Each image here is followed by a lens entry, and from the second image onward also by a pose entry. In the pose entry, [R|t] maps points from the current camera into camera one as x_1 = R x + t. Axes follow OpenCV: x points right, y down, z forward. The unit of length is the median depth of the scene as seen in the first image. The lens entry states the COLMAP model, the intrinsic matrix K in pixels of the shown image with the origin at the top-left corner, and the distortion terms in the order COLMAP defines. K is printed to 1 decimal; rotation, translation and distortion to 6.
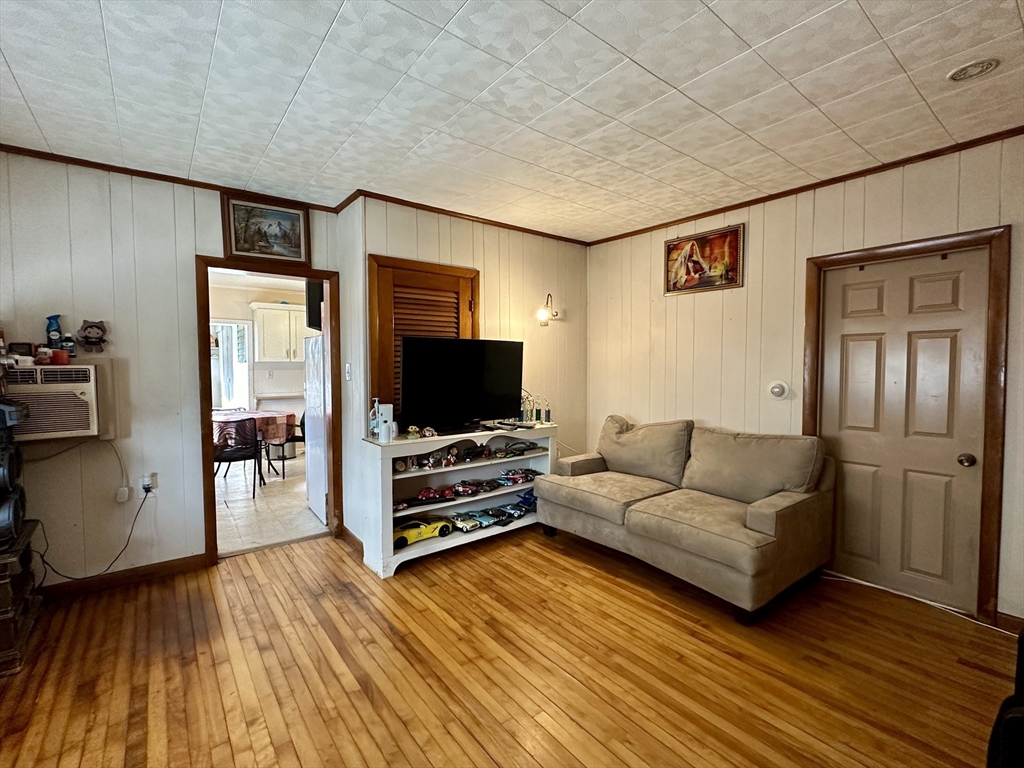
lens RADIAL K [[467.7, 0, 522.2], [0, 467.7, 387.6], [0, 0, 1]] dist [-0.002734, -0.001377]
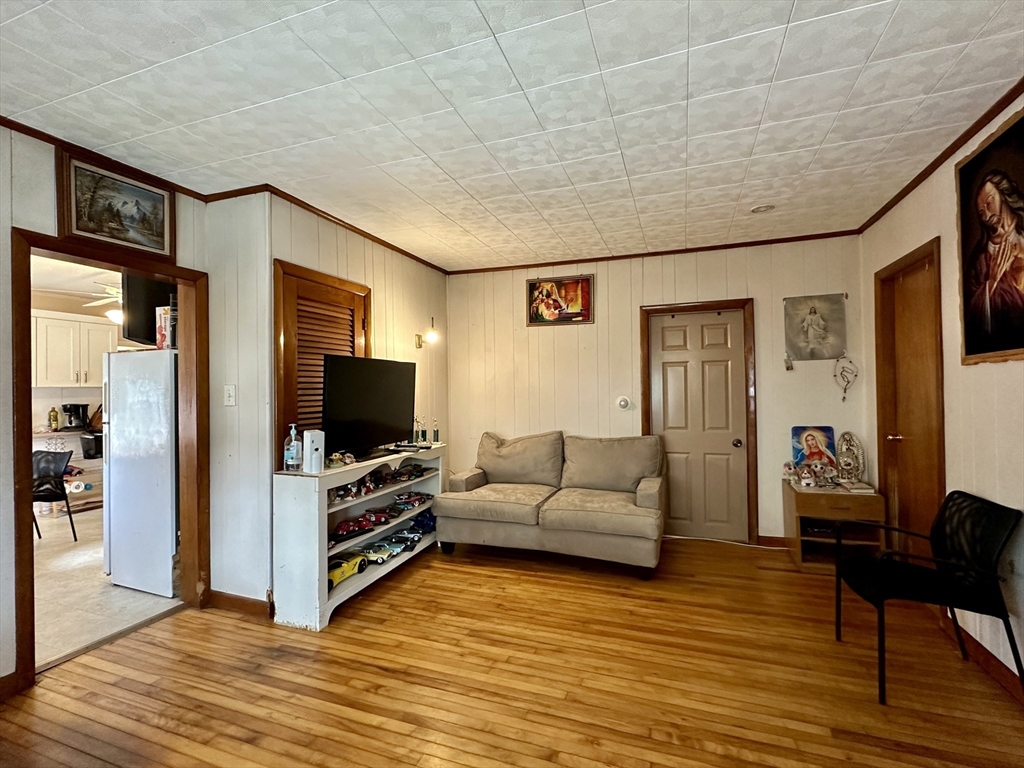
lens RADIAL K [[467.7, 0, 531.9], [0, 467.7, 388.2], [0, 0, 1]] dist [-0.002734, -0.001377]
pose [[0.842846, -0.010038, 0.538061, -0.407156], [0.038634, 0.998375, -0.041894, 0.008944], [-0.536766, 0.056098, 0.841864, 0.029480]]
